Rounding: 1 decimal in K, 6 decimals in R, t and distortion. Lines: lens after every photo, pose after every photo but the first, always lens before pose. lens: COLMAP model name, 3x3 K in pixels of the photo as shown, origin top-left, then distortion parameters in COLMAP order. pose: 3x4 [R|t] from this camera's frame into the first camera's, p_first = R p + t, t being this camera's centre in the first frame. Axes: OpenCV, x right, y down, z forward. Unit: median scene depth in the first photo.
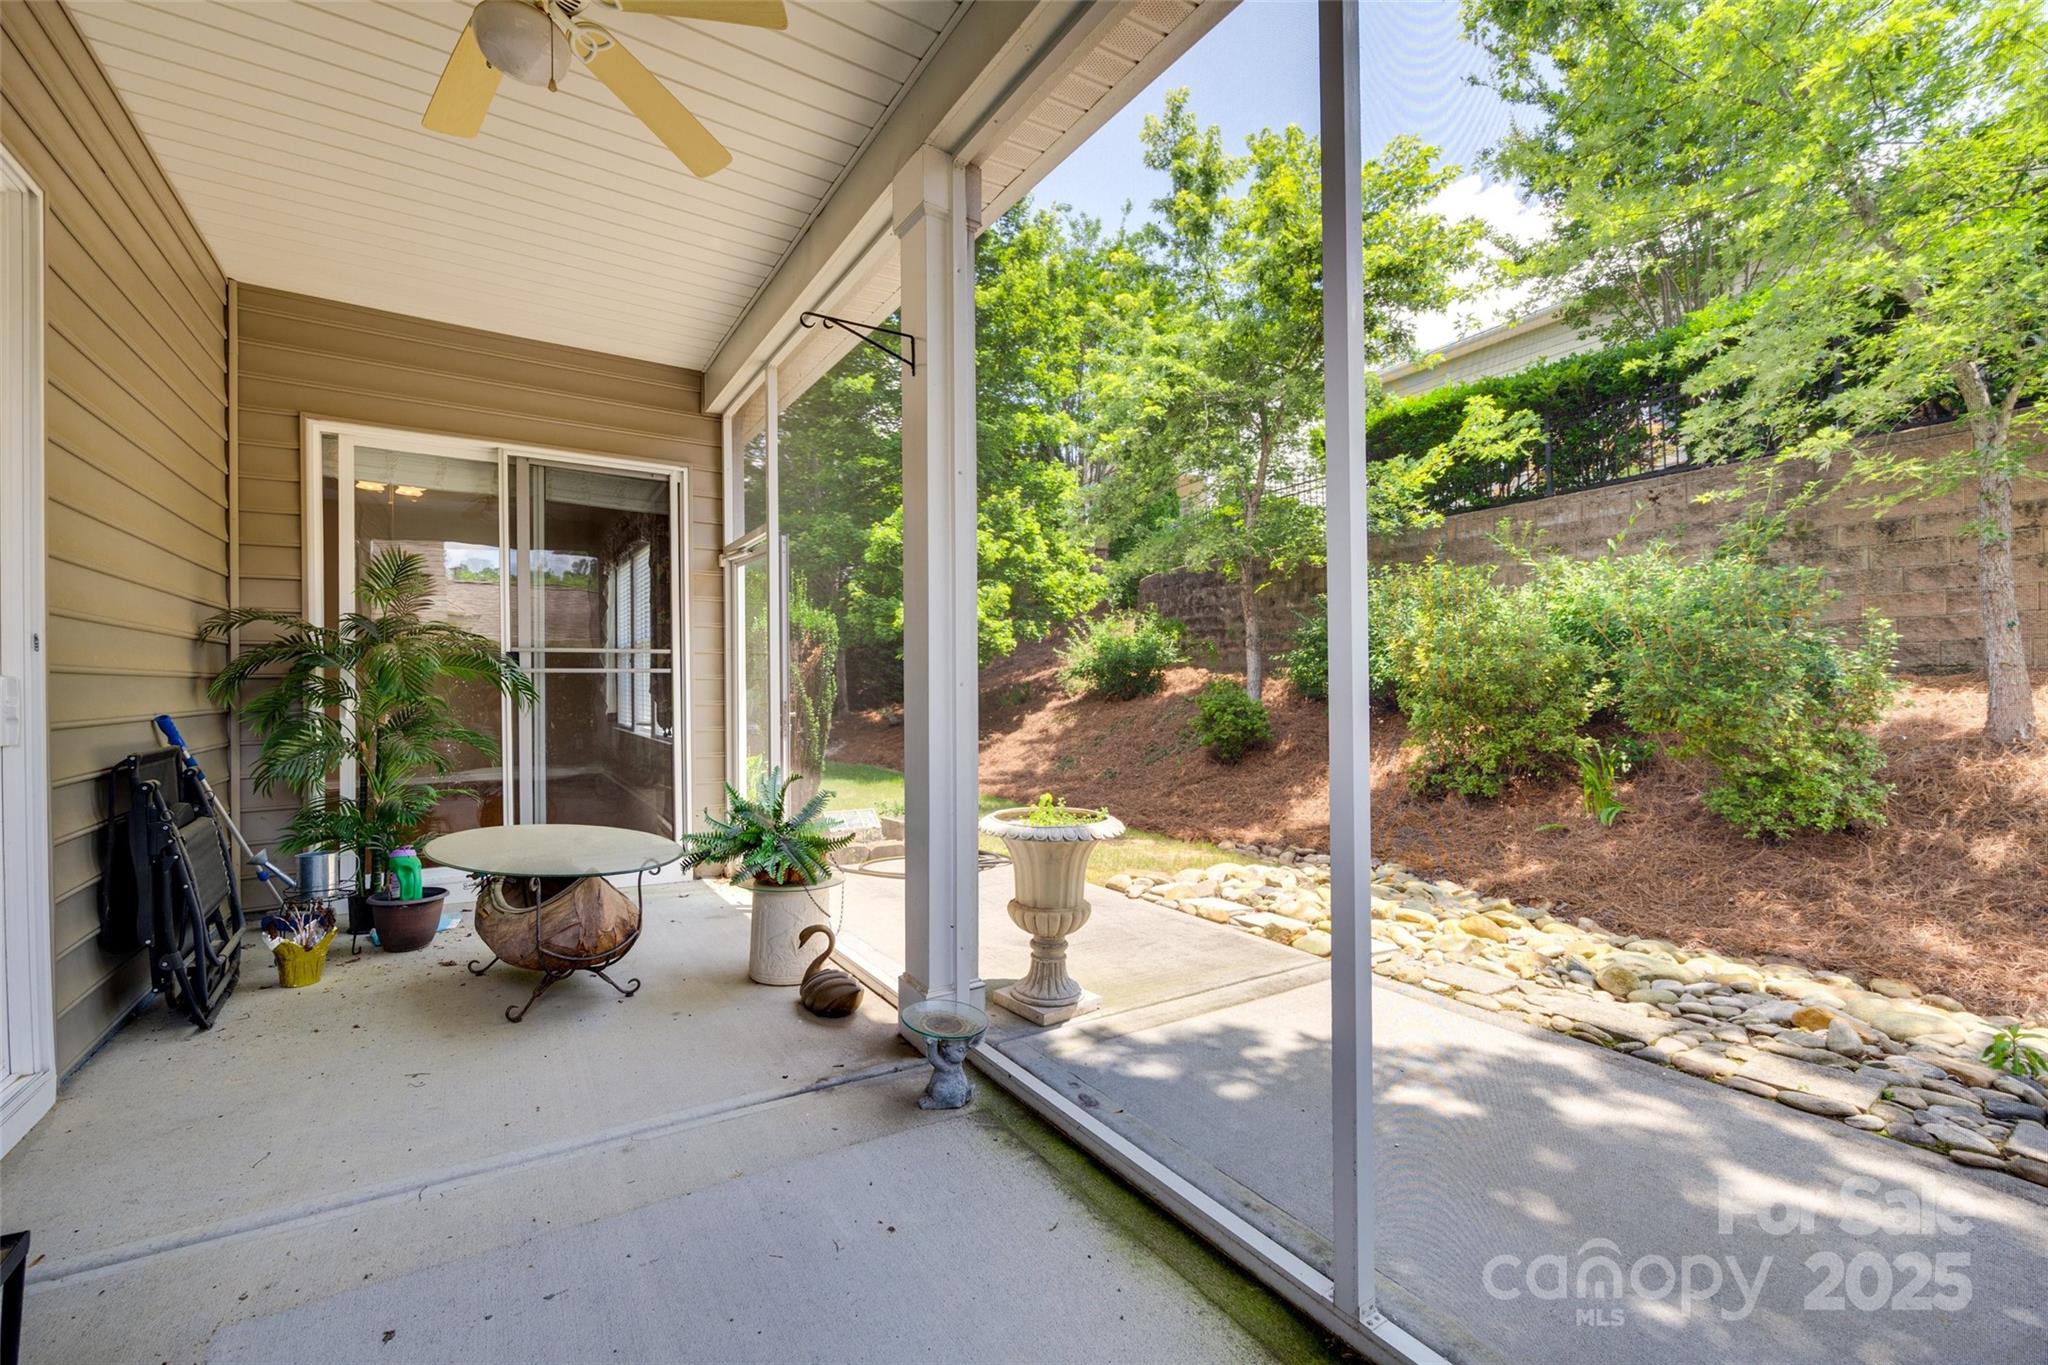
lens RADIAL K [[786.5, 0, 1031.2], [0, 786.5, 694.3], [0, 0, 1]] dist [-0.002054, -0.000332]
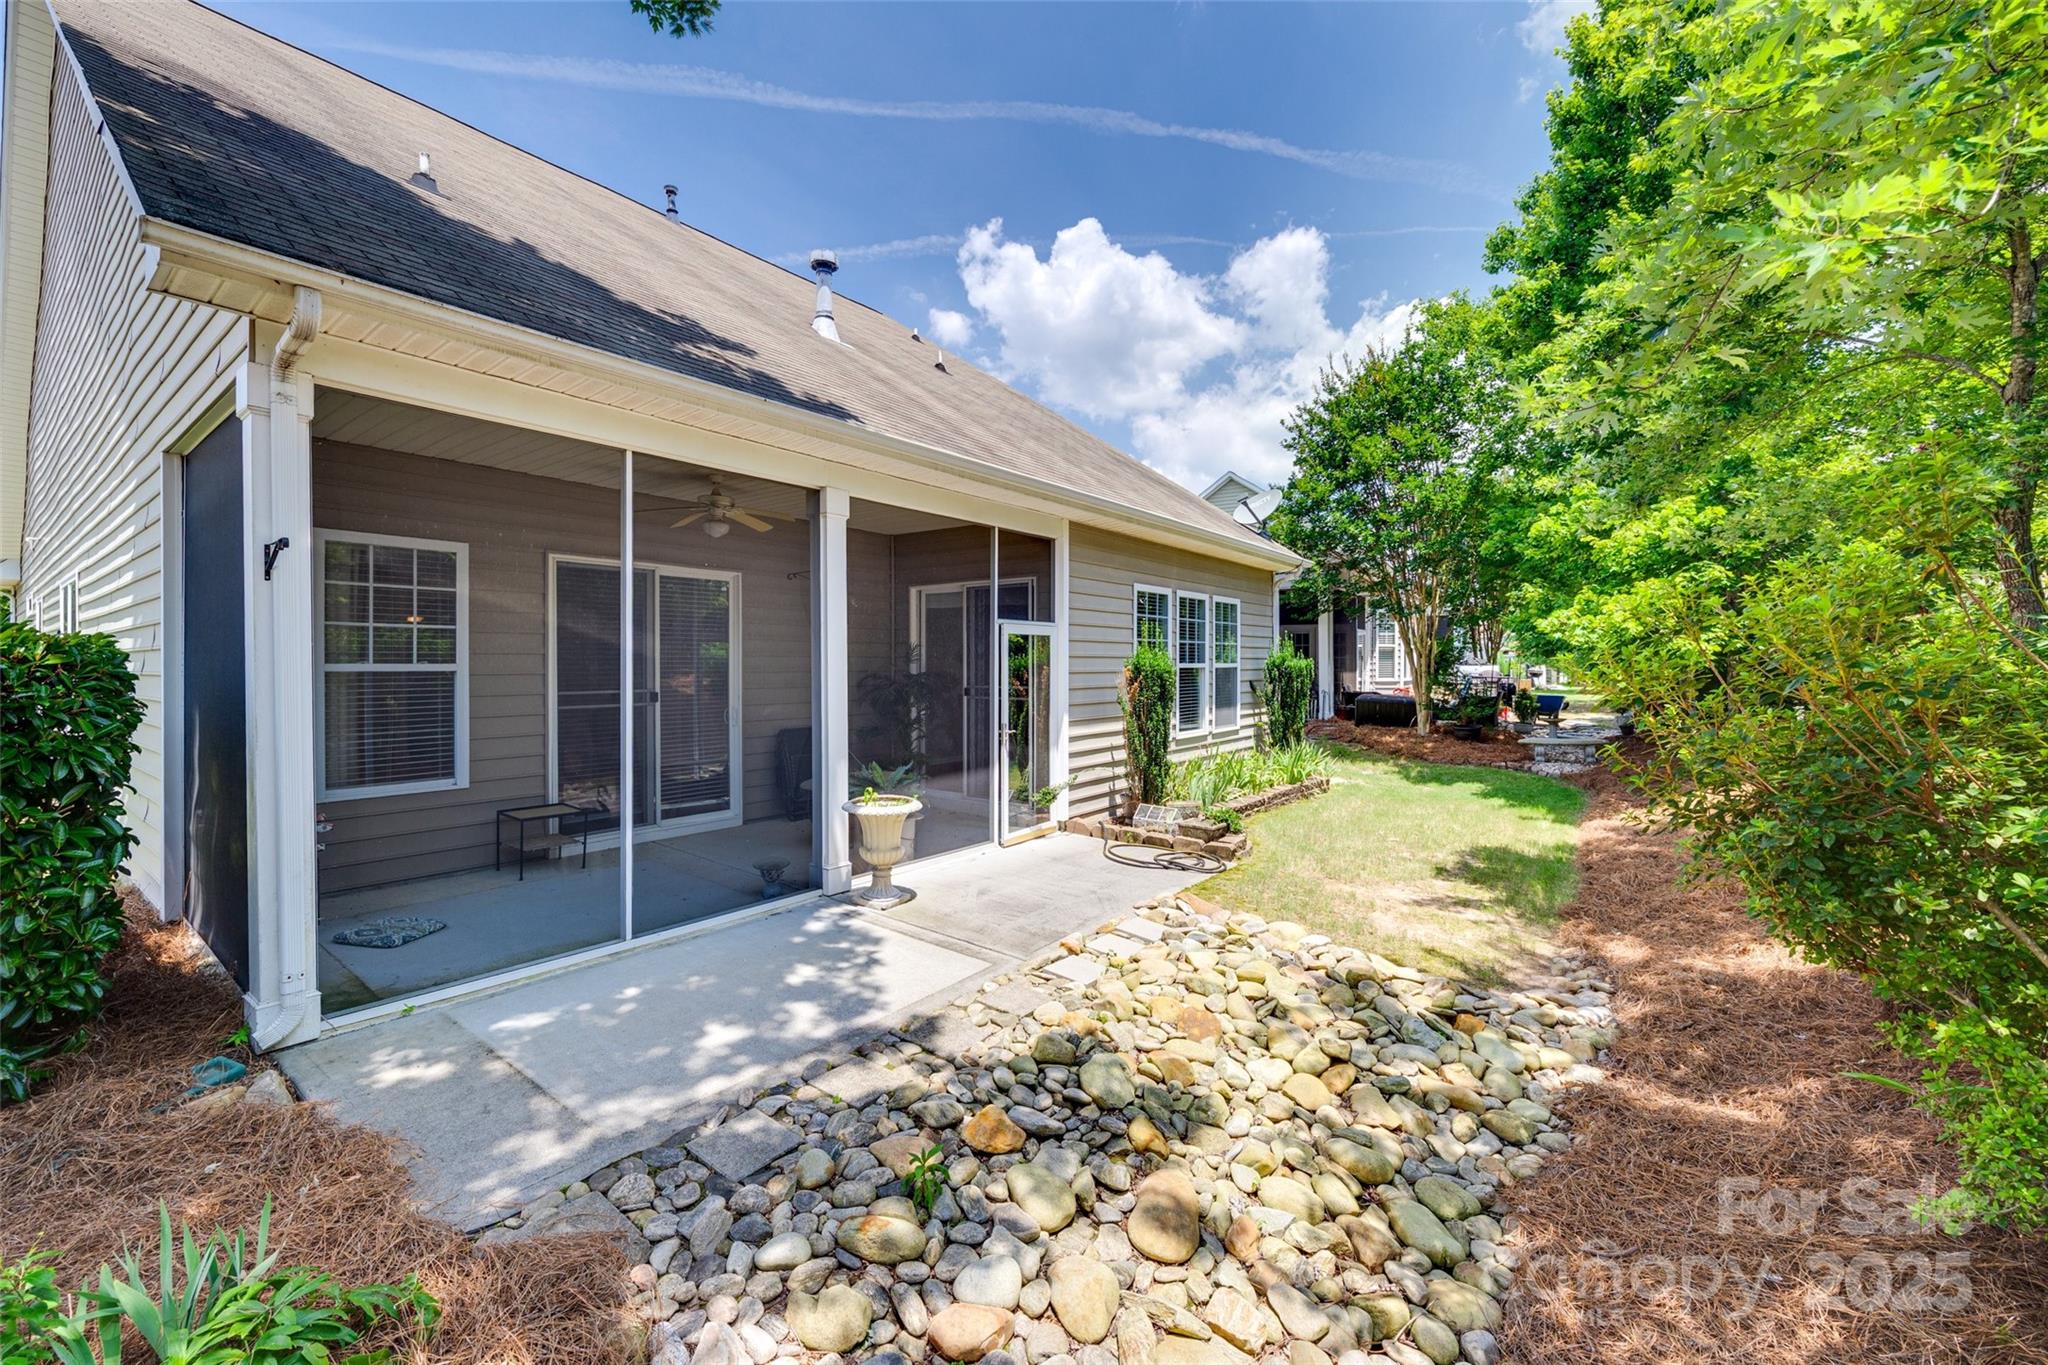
lens RADIAL K [[841.9, 0, 1024.0], [0, 841.9, 682.5], [0, 0, 1]] dist [-0.004550, -0.000039]
pose [[0.319064, 0.023728, -0.947436, 0.839997], [-0.005975, 0.999717, 0.023025, -0.071946], [0.947714, -0.001685, 0.319116, 0.288419]]
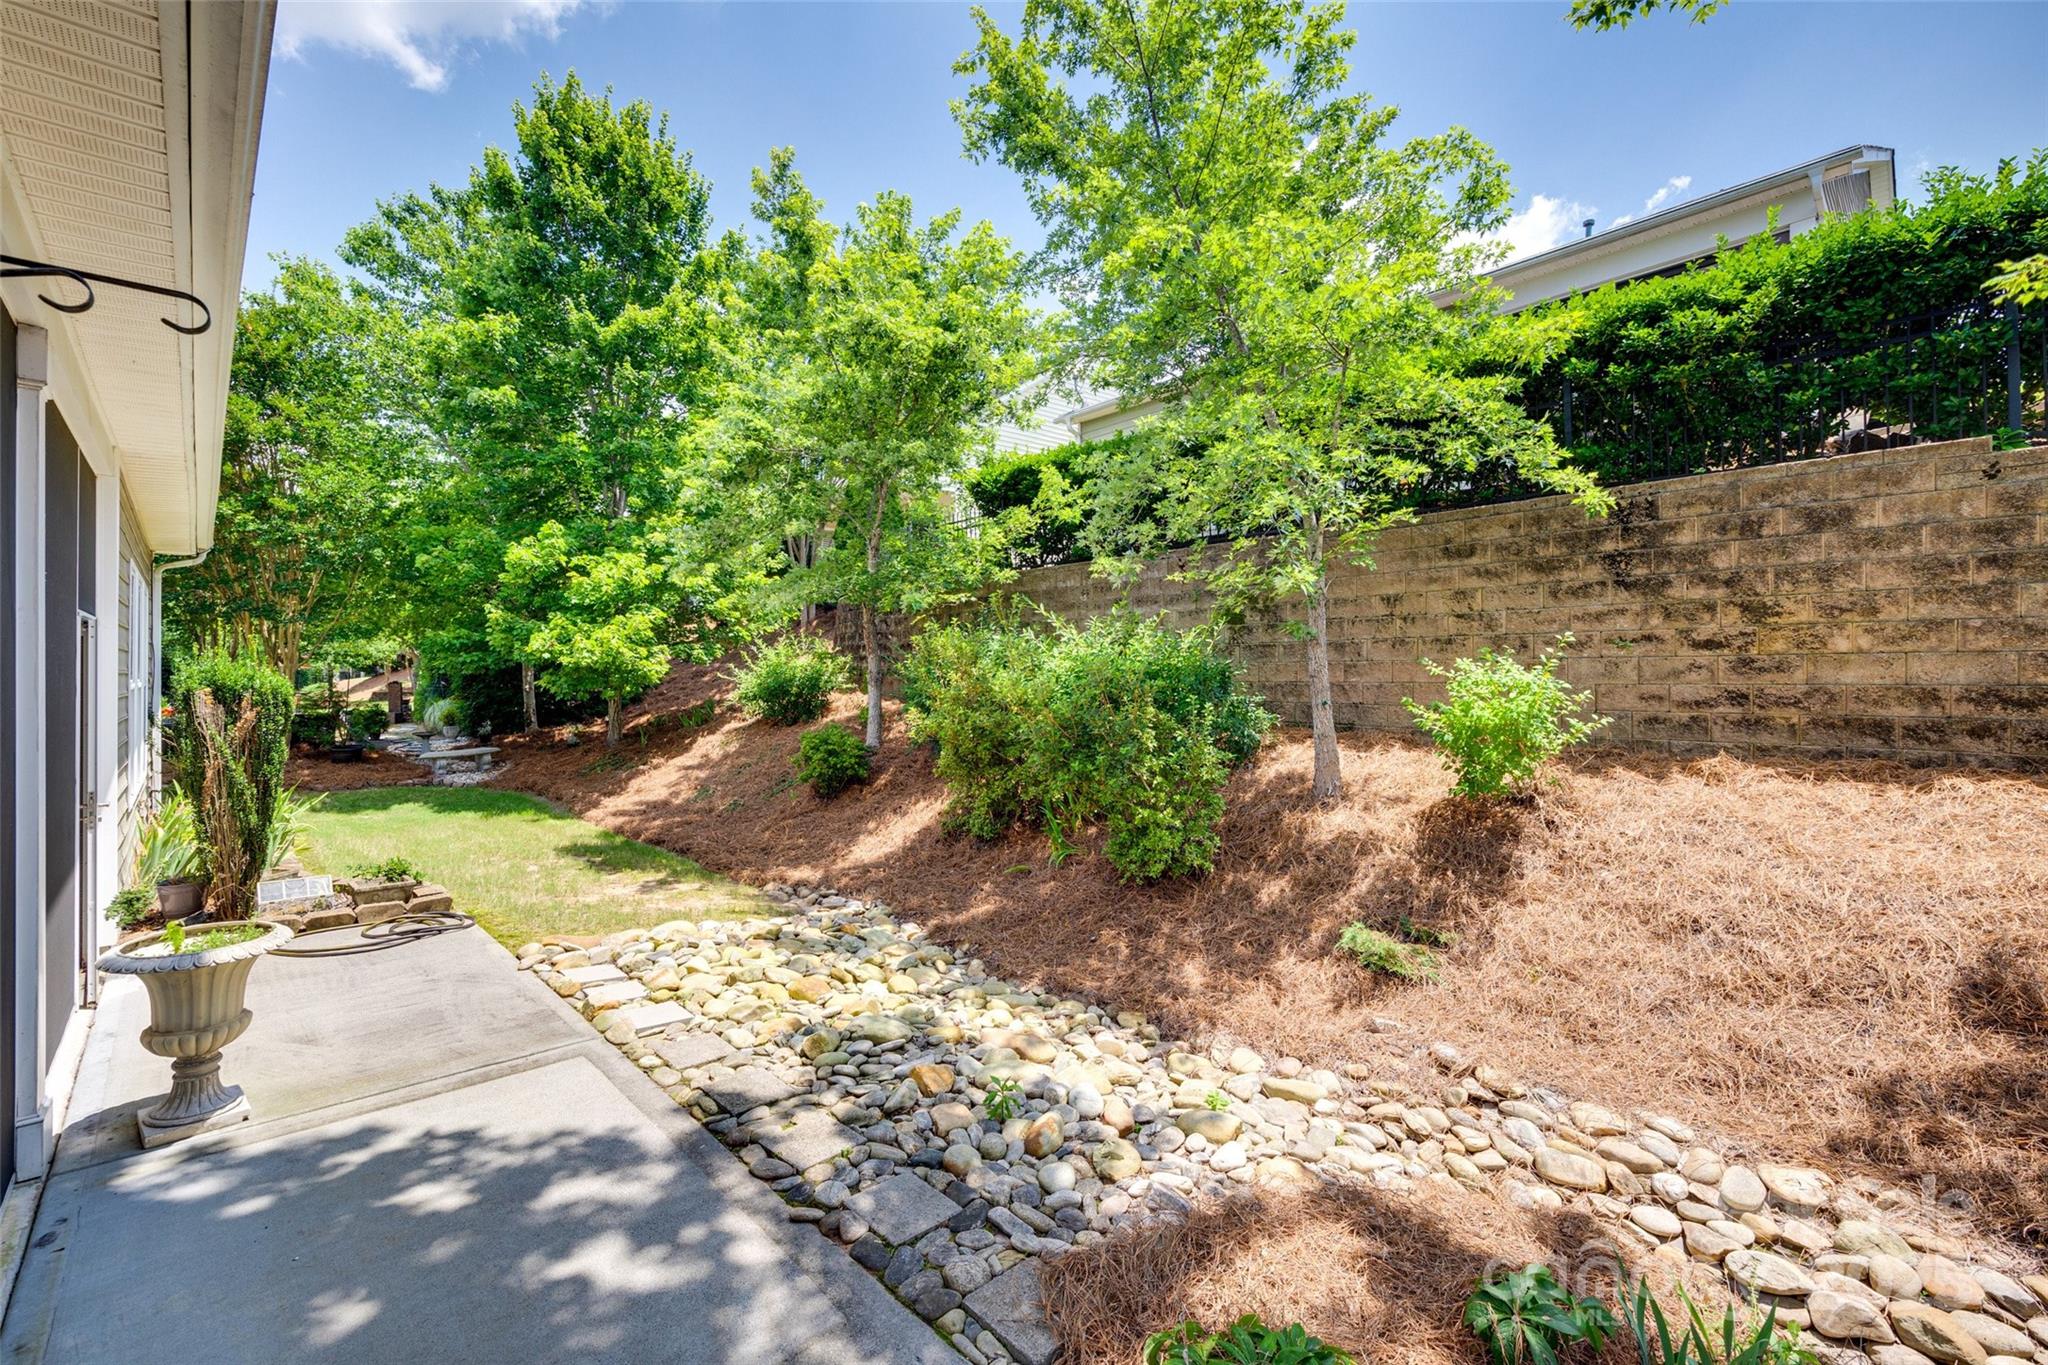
lens RADIAL K [[784.1, 0, 1025.8], [0, 784.1, 684.9], [0, 0, 1]] dist [-0.002573, -0.000172]
pose [[0.981688, 0.007658, 0.190344, 0.377671], [-0.007974, 0.999968, 0.000897, -0.080029], [-0.190331, -0.002399, 0.981717, -0.094145]]
